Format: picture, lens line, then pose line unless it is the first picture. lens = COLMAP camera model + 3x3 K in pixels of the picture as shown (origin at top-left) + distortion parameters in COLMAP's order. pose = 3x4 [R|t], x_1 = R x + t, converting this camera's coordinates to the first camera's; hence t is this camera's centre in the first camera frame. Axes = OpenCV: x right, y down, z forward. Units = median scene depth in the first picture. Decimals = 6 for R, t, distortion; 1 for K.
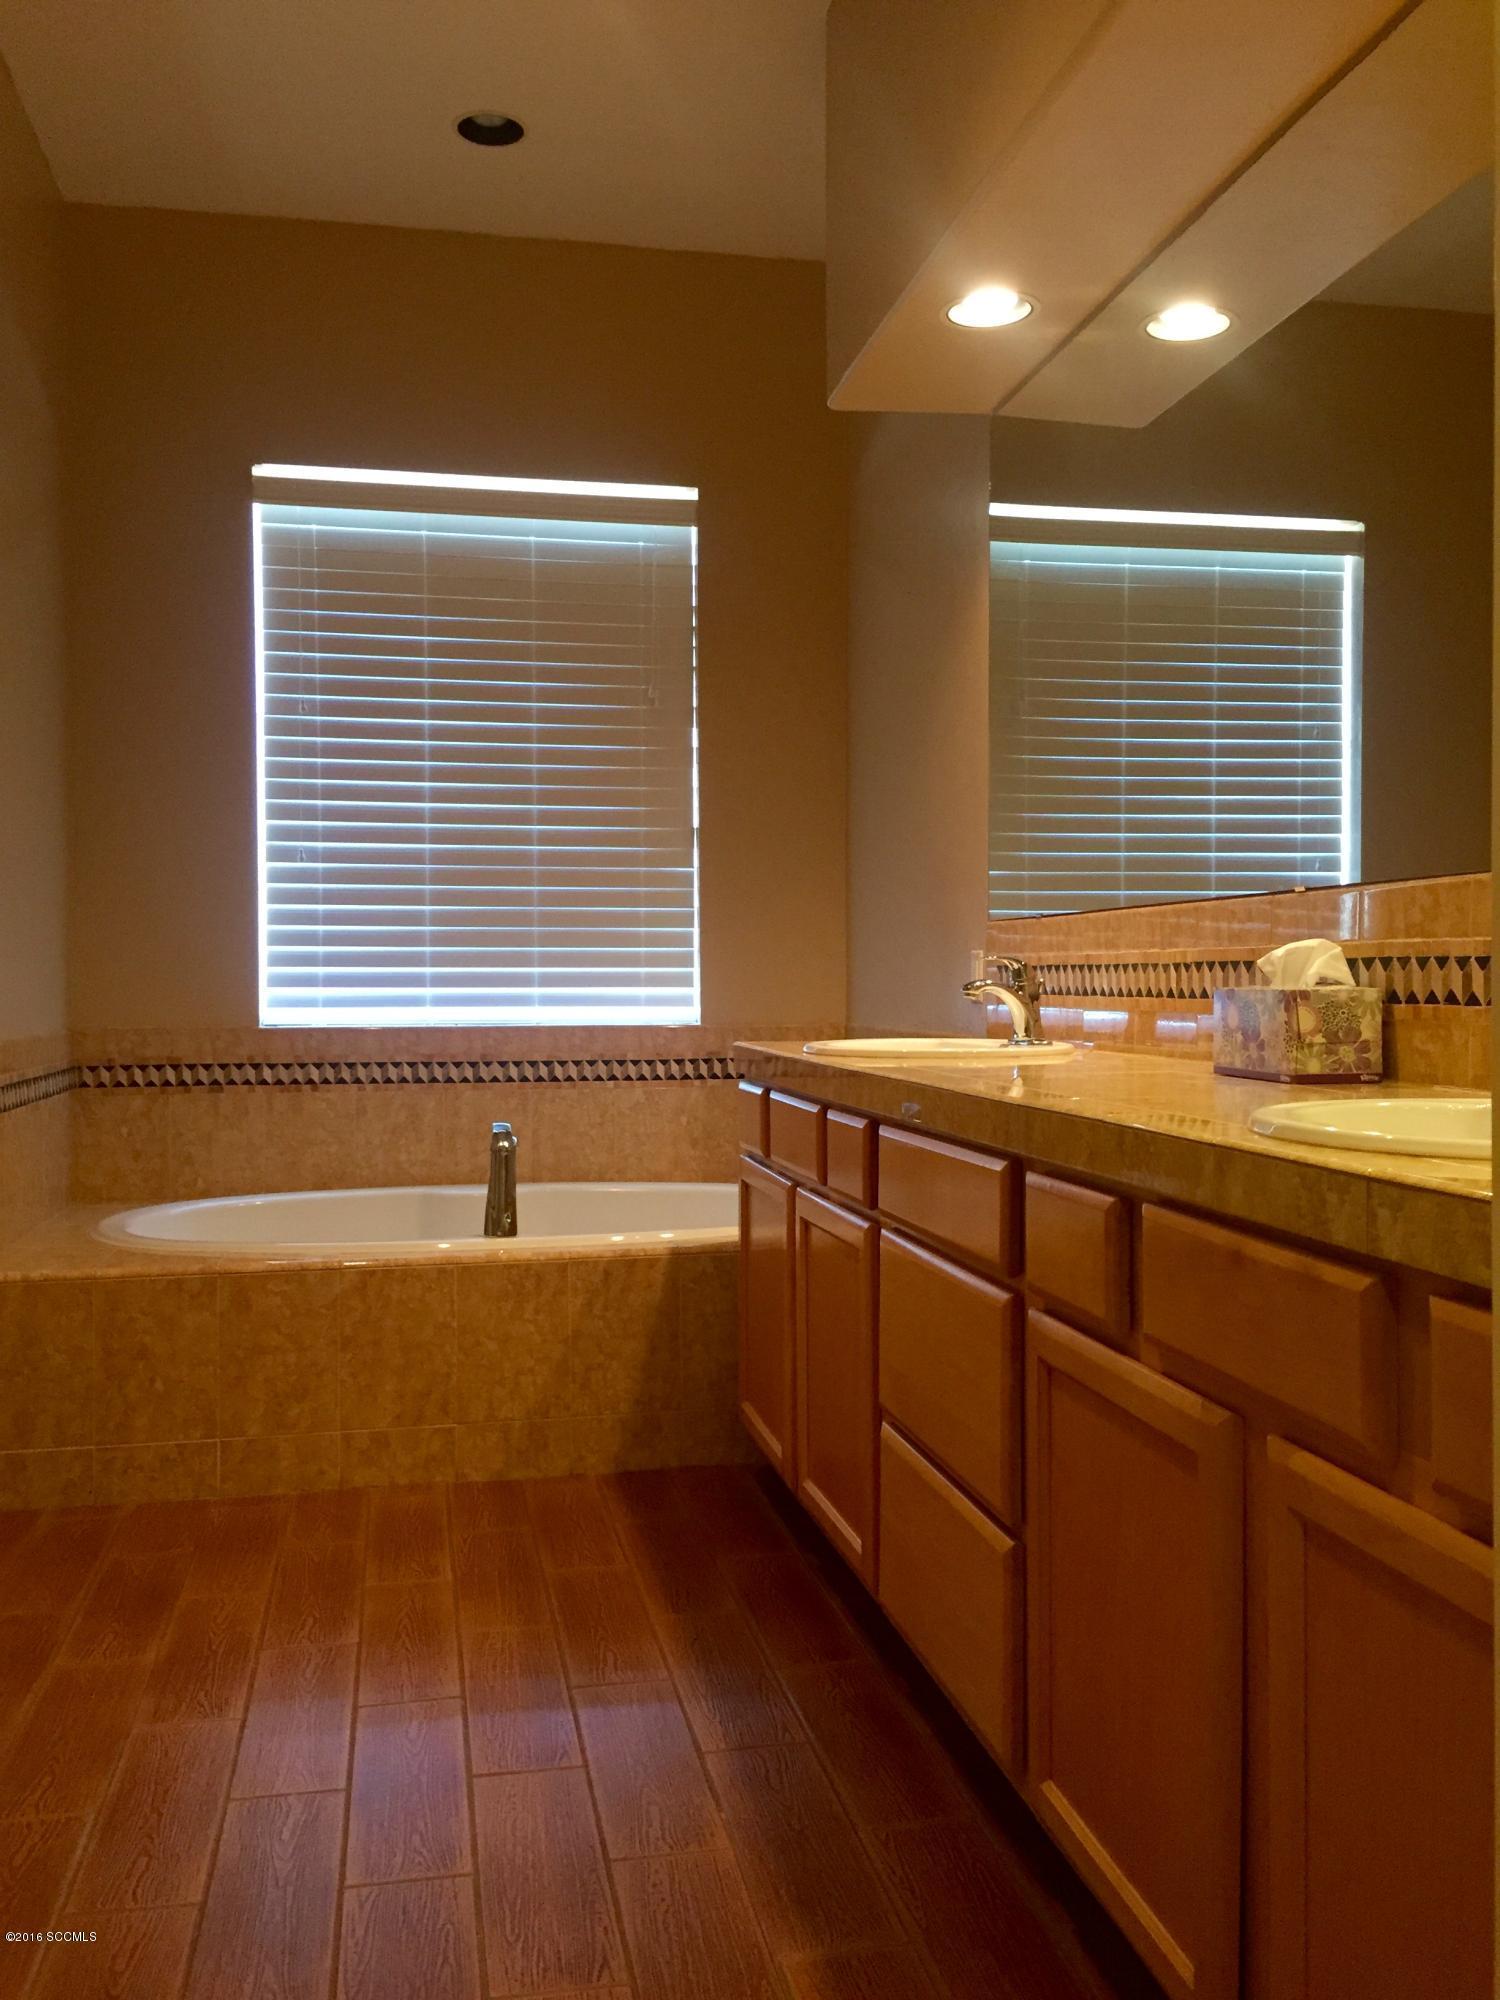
lens RADIAL K [[1709.9, 0, 750.0], [0, 1709.9, 1000.0], [0, 0, 1]] dist [0.080602, 0.003342]
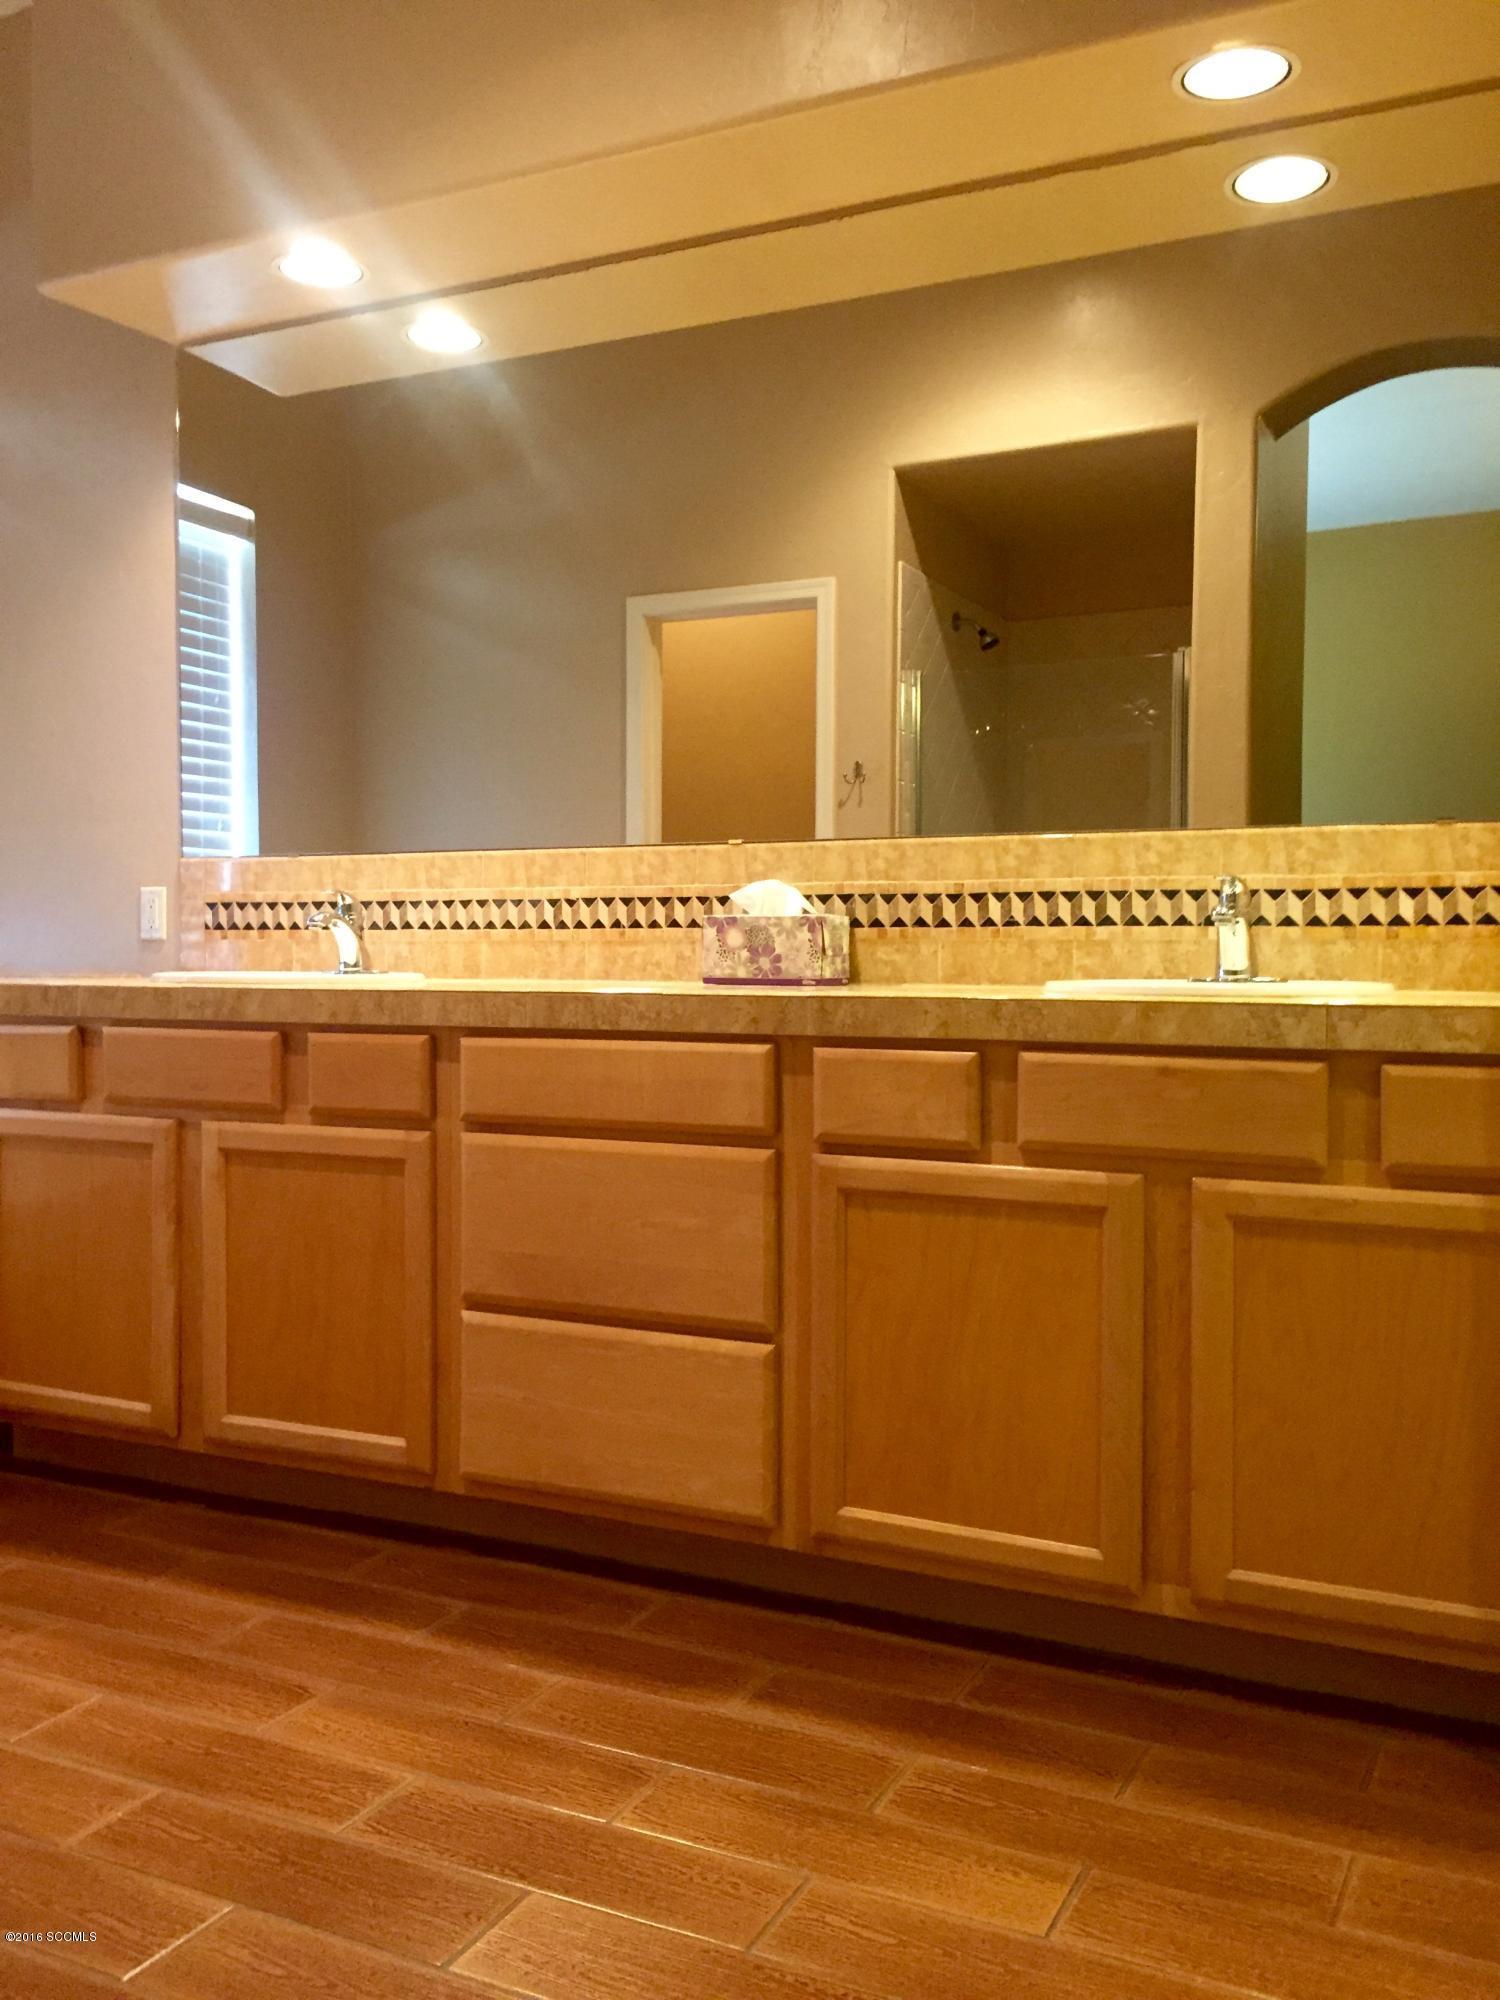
lens RADIAL K [[1719.8, 0, 738.0], [0, 1719.8, 1004.9], [0, 0, 1]] dist [0.069392, -0.107476]
pose [[0.601336, -0.015655, 0.798843, -0.615291], [0.004595, 0.999859, 0.016136, 0.032209], [-0.798983, -0.006032, 0.601323, 0.190782]]
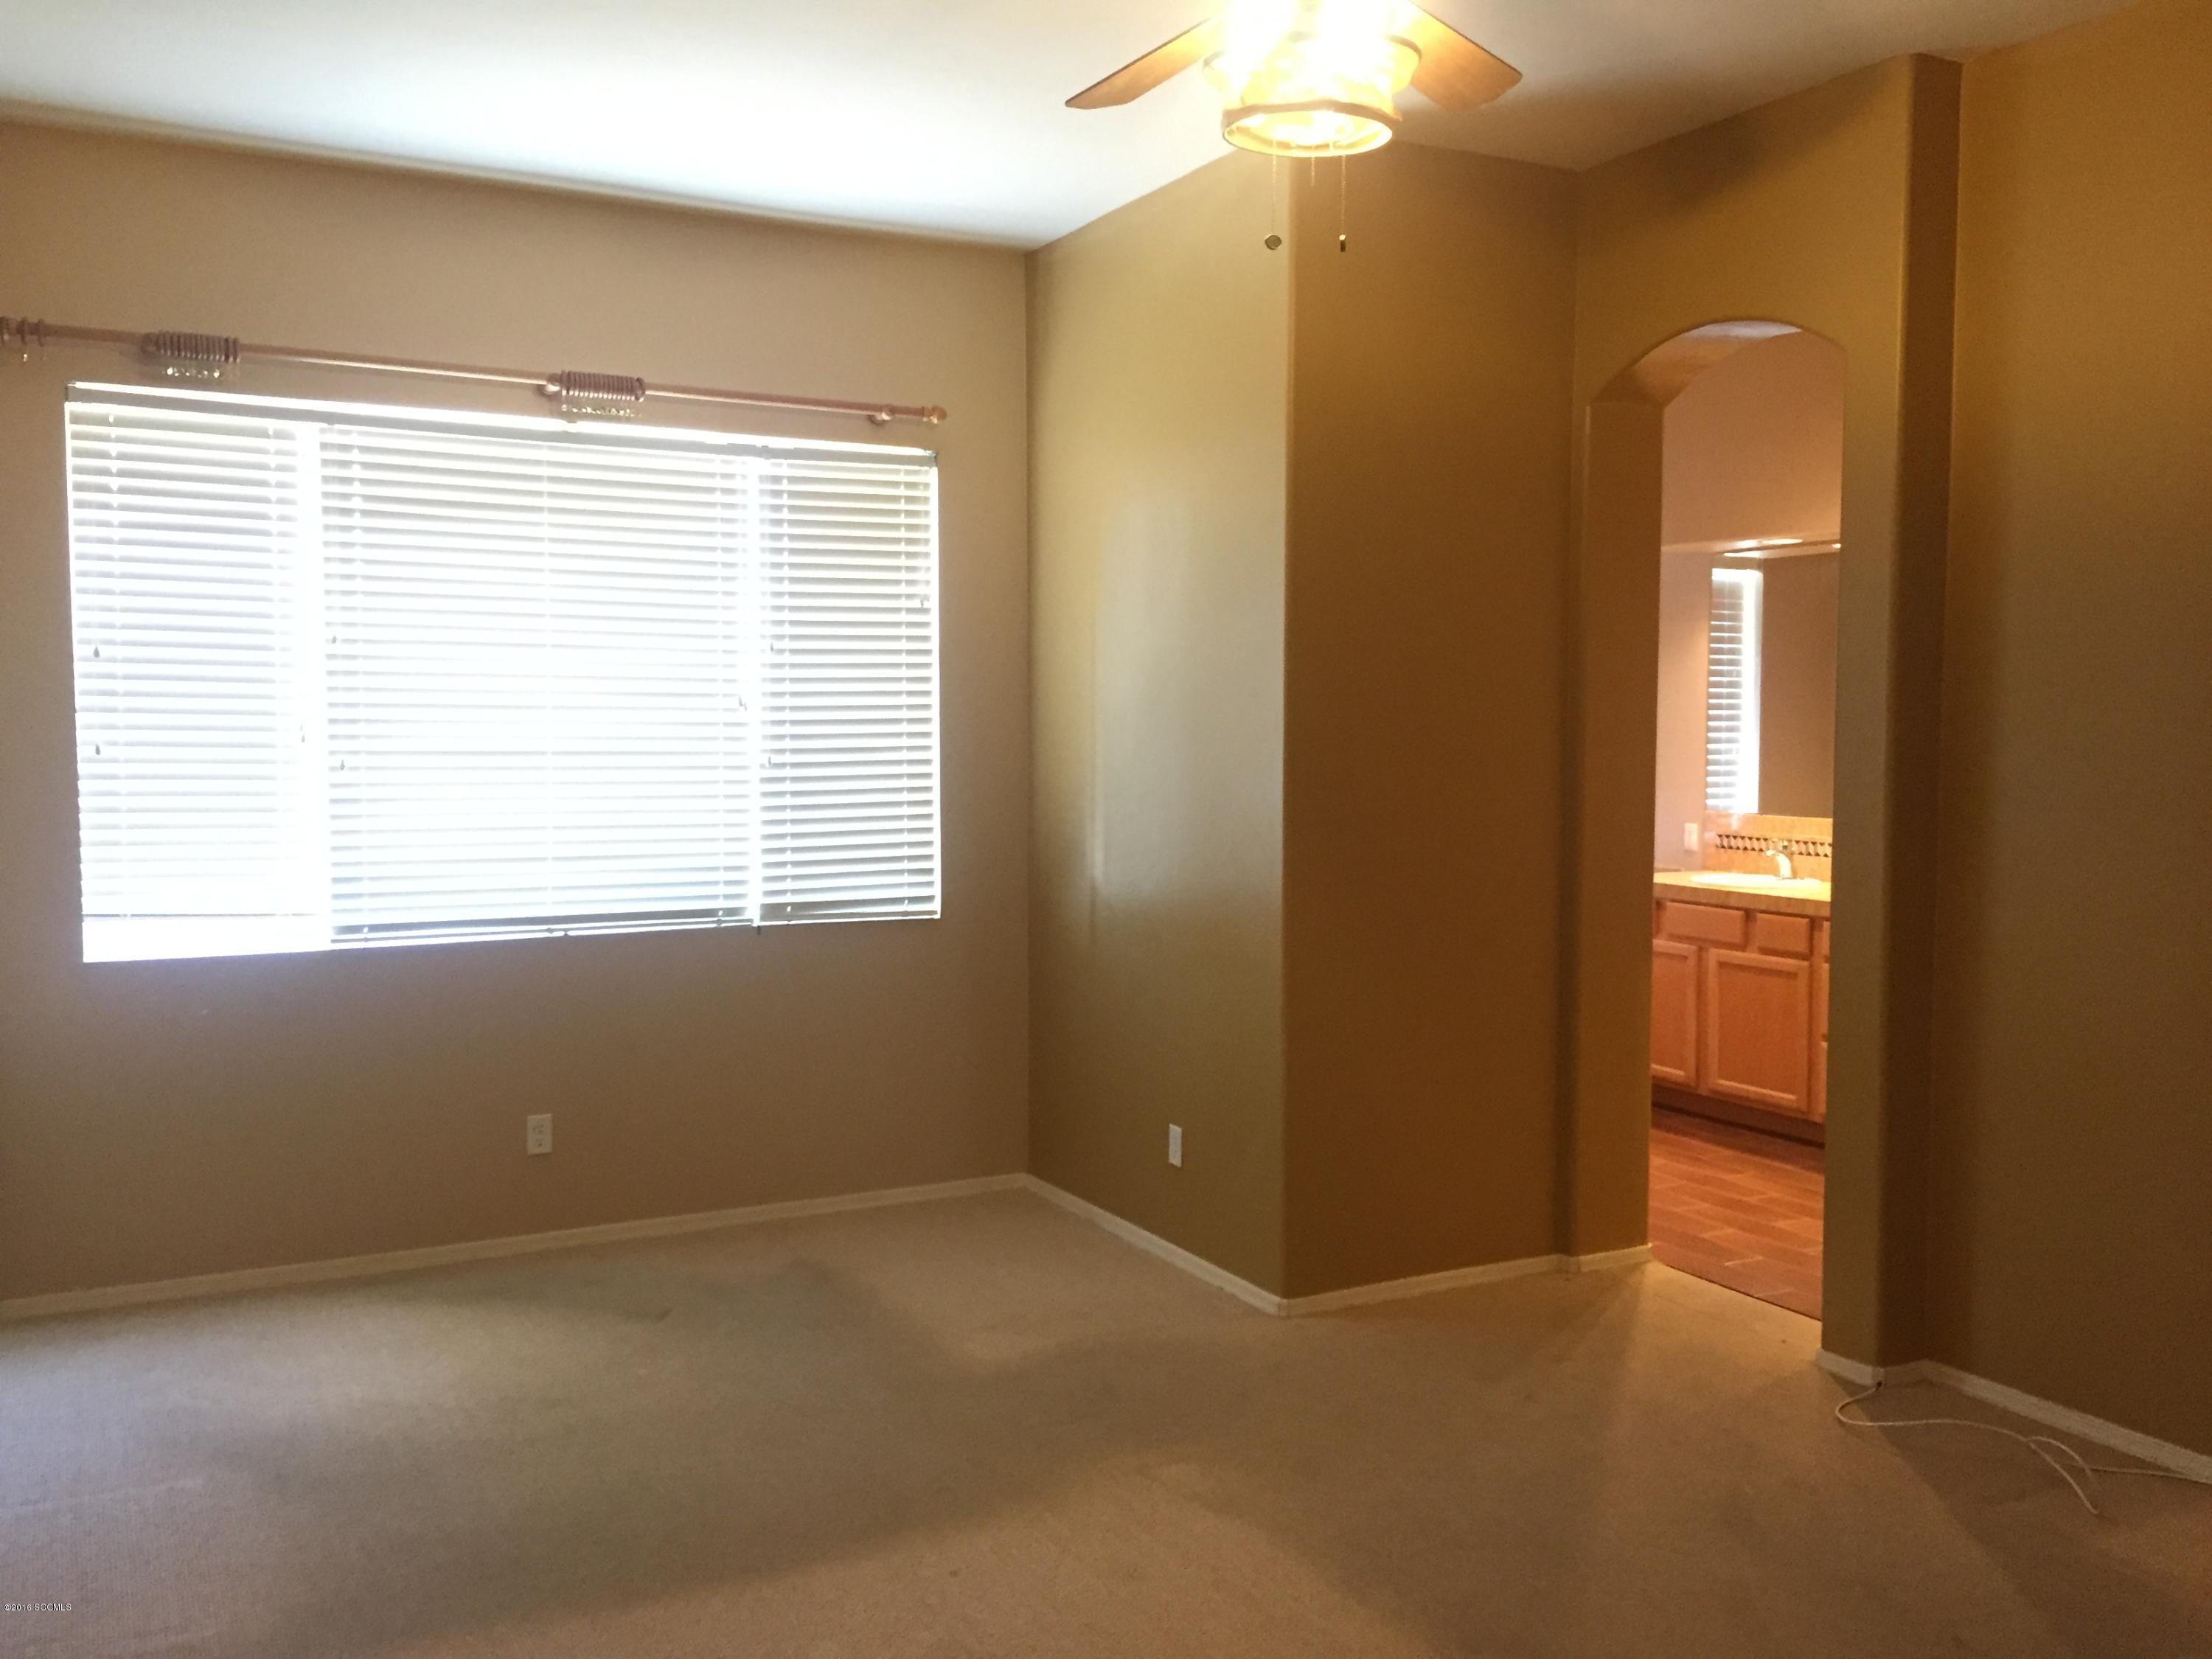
lens RADIAL K [[1902.1, 0, 1100.0], [0, 1902.1, 825.9], [0, 0, 1]] dist [0.069392, -0.107476]
pose [[0.955646, -0.013130, 0.294223, -1.527057], [0.000723, 0.999107, 0.042238, -0.158811], [-0.294515, -0.040152, 0.954803, -1.149706]]
